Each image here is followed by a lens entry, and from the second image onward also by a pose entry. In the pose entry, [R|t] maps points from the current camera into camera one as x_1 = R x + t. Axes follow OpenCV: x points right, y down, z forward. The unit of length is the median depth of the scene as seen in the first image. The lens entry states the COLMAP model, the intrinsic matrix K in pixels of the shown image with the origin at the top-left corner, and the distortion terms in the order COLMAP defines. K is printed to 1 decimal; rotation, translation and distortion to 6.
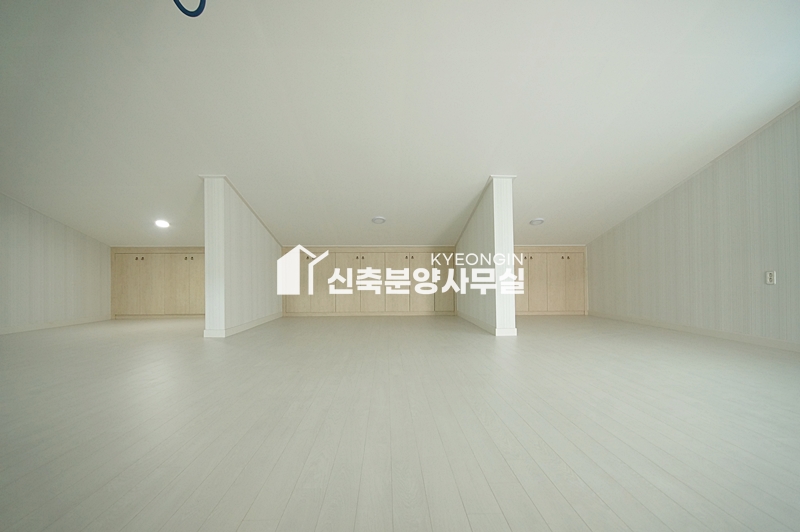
lens RADIAL K [[350.6, 0, 397.4], [0, 350.6, 275.9], [0, 0, 1]] dist [-0.008753, 0.000054]
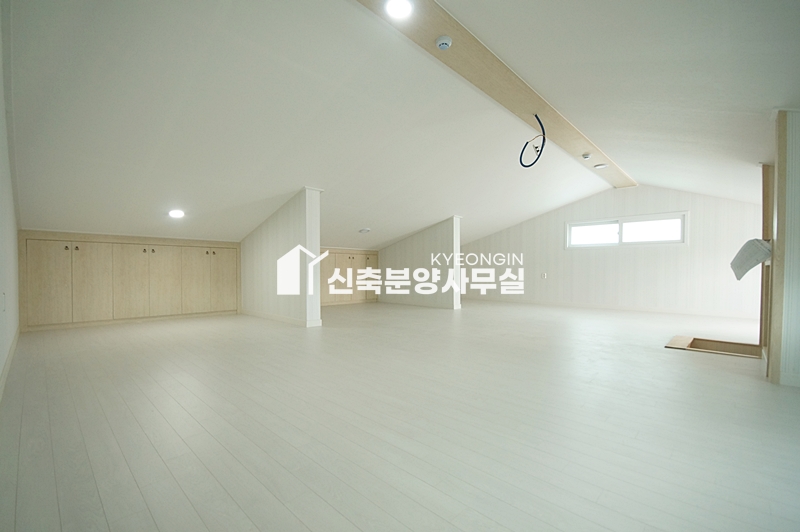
lens RADIAL K [[350.6, 0, 397.4], [0, 350.6, 275.9], [0, 0, 1]] dist [-0.008753, 0.000054]
pose [[0.732586, -0.001204, 0.680673, -0.730863], [-0.002853, 0.999984, 0.004838, 0.004583], [-0.680668, -0.005486, 0.732571, -0.024649]]
